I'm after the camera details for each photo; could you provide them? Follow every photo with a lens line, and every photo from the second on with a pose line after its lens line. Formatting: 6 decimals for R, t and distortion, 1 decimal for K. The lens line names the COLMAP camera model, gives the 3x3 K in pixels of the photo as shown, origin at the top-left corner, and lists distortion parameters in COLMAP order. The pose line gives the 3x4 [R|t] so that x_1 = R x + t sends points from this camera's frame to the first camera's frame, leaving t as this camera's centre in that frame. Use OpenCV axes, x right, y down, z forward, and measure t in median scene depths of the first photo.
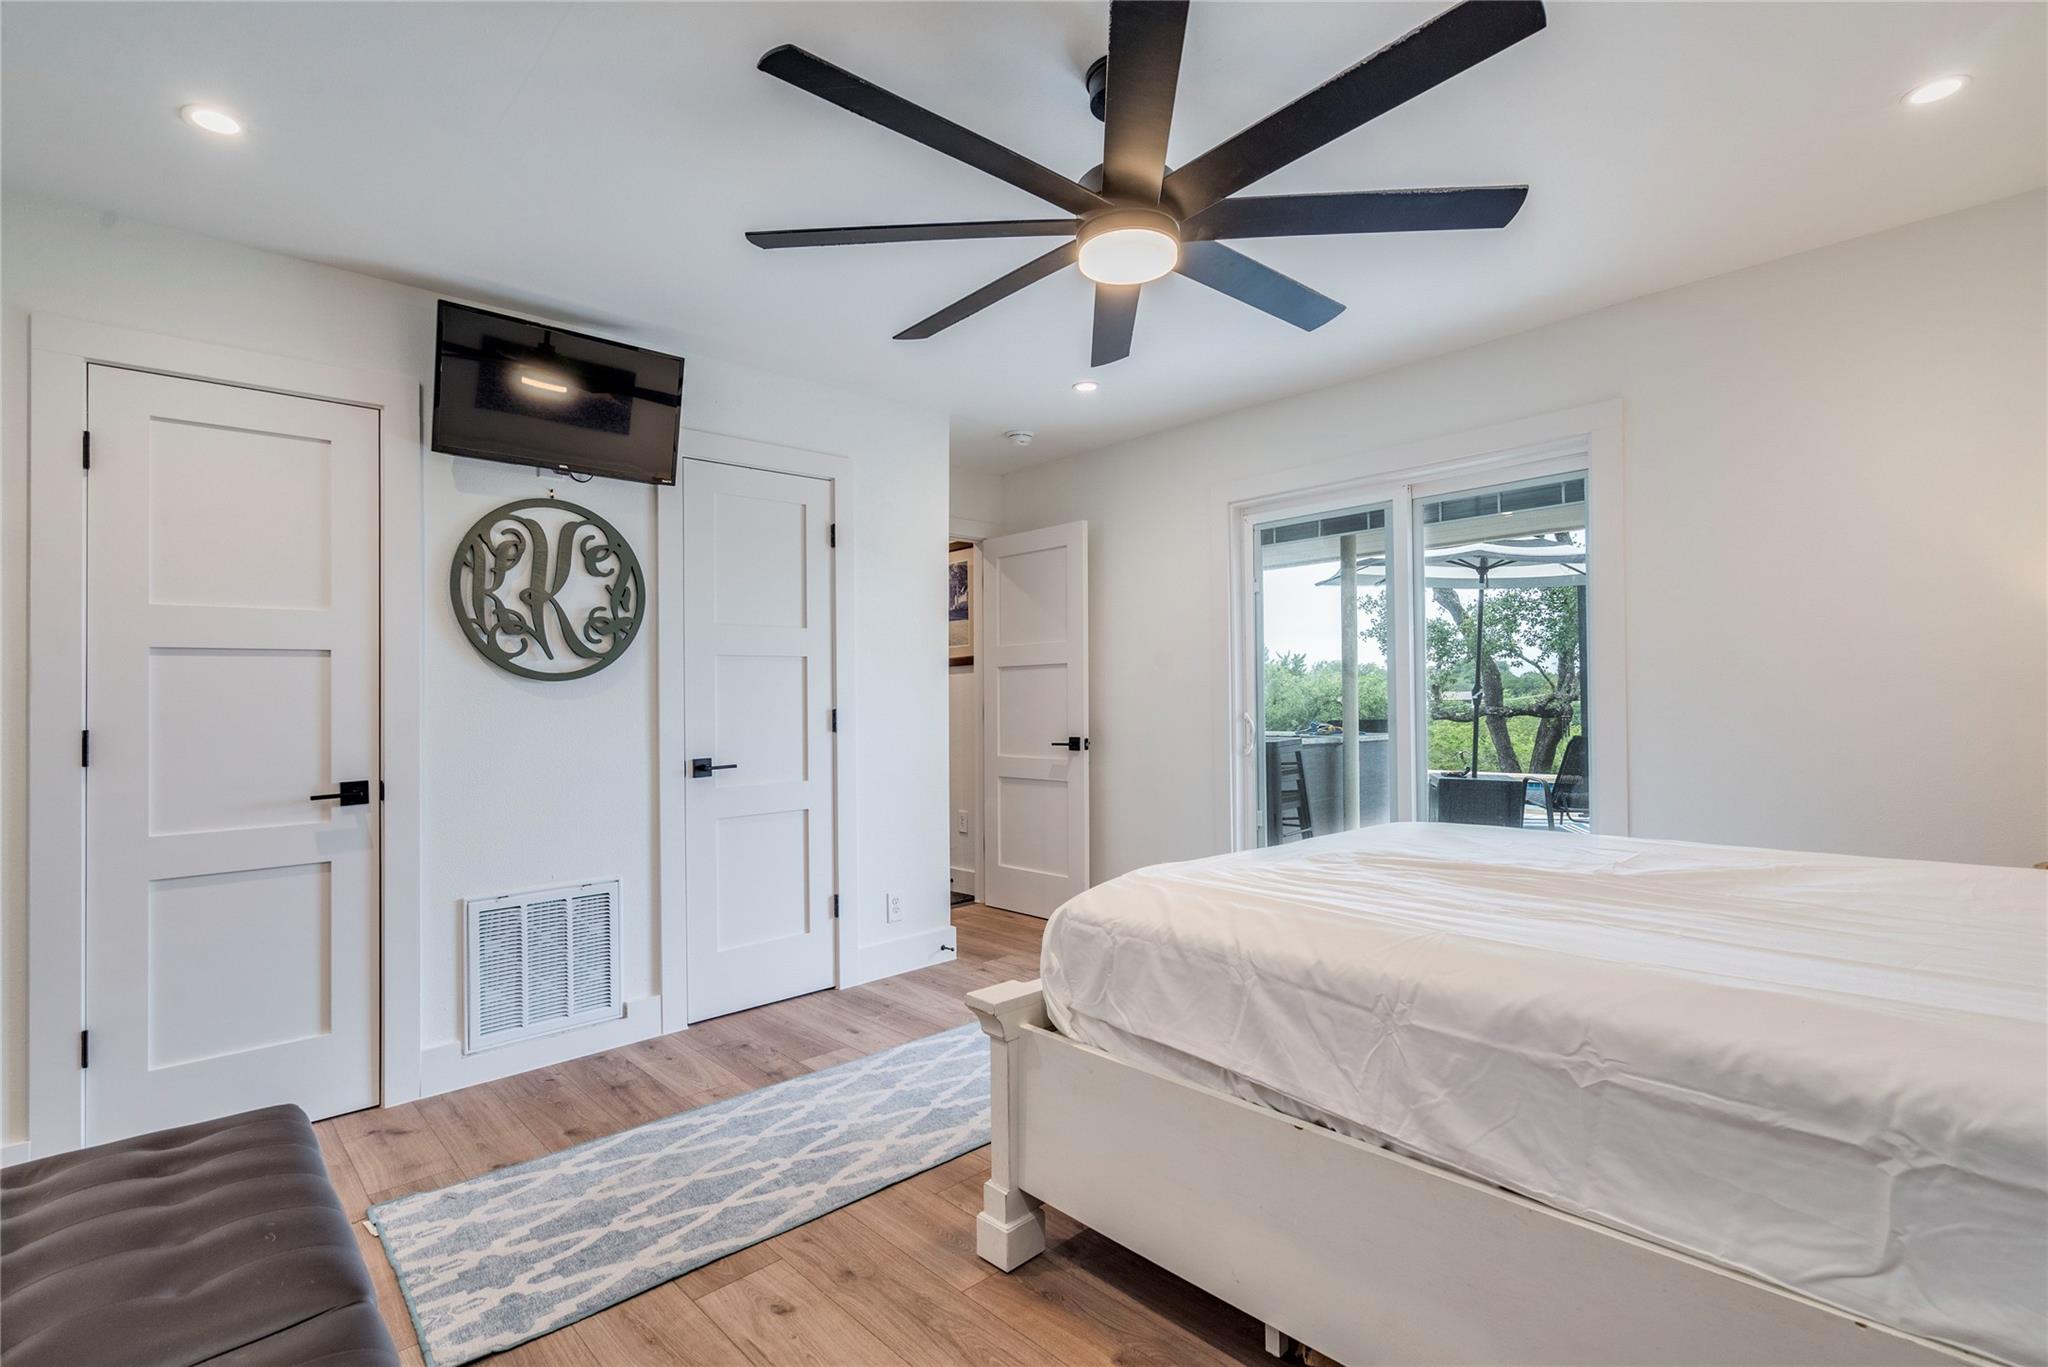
lens RADIAL K [[961.5, 0, 1026.6], [0, 961.5, 681.0], [0, 0, 1]] dist [-0.002081, -0.000002]
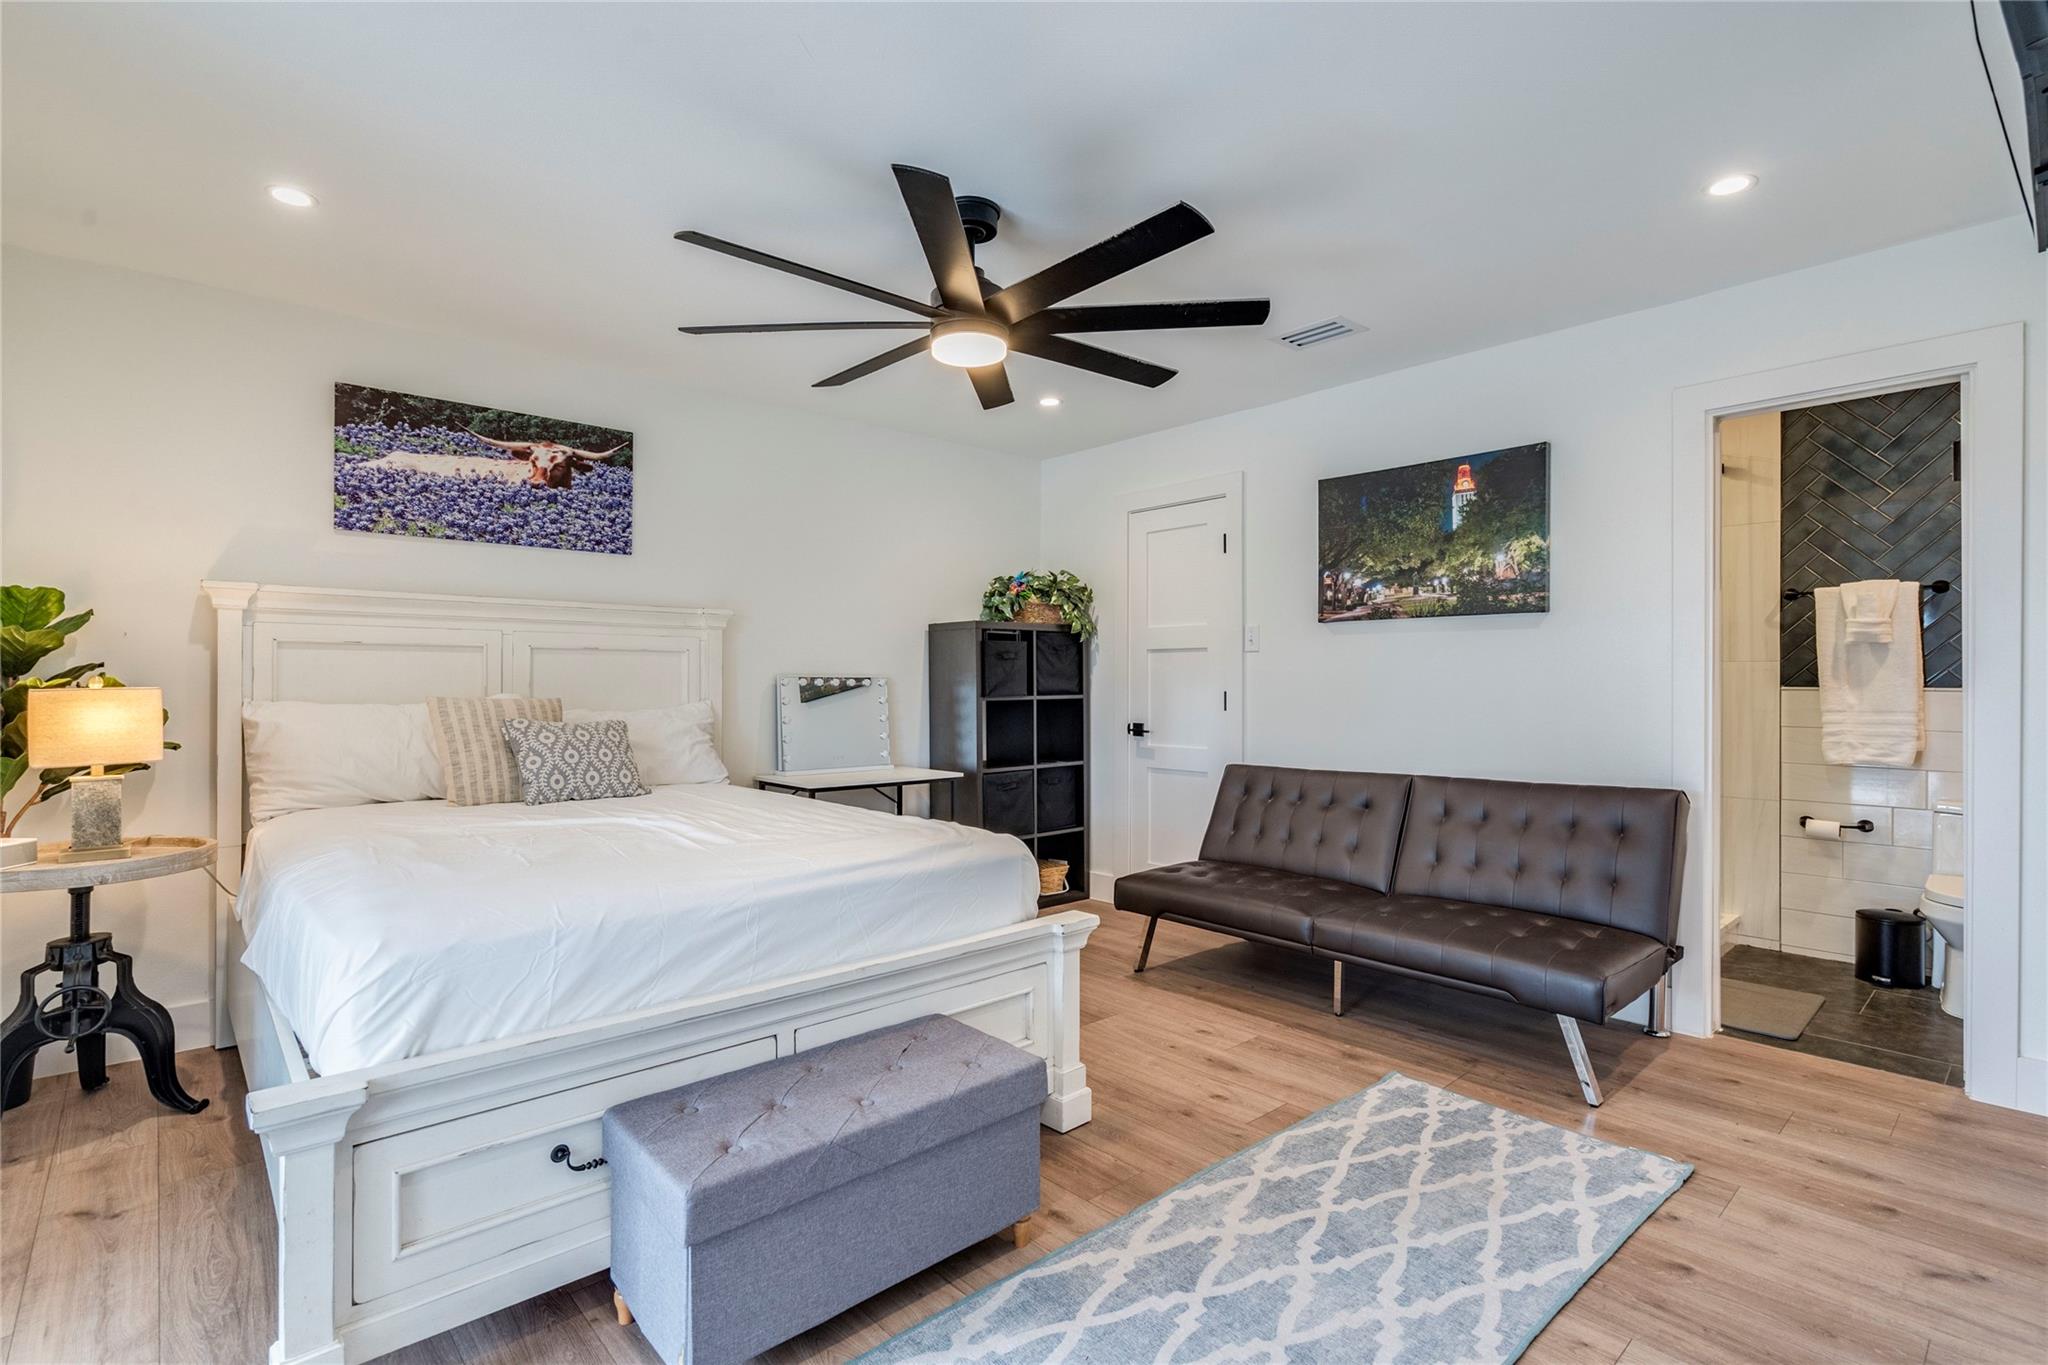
lens RADIAL K [[961.5, 0, 1026.6], [0, 961.5, 680.0], [0, 0, 1]] dist [-0.002081, -0.000002]
pose [[-0.999701, 0.014688, 0.019534, -0.000062], [0.014218, 0.999611, -0.024004, 0.041417], [-0.019879, -0.023719, -0.999521, 1.976951]]
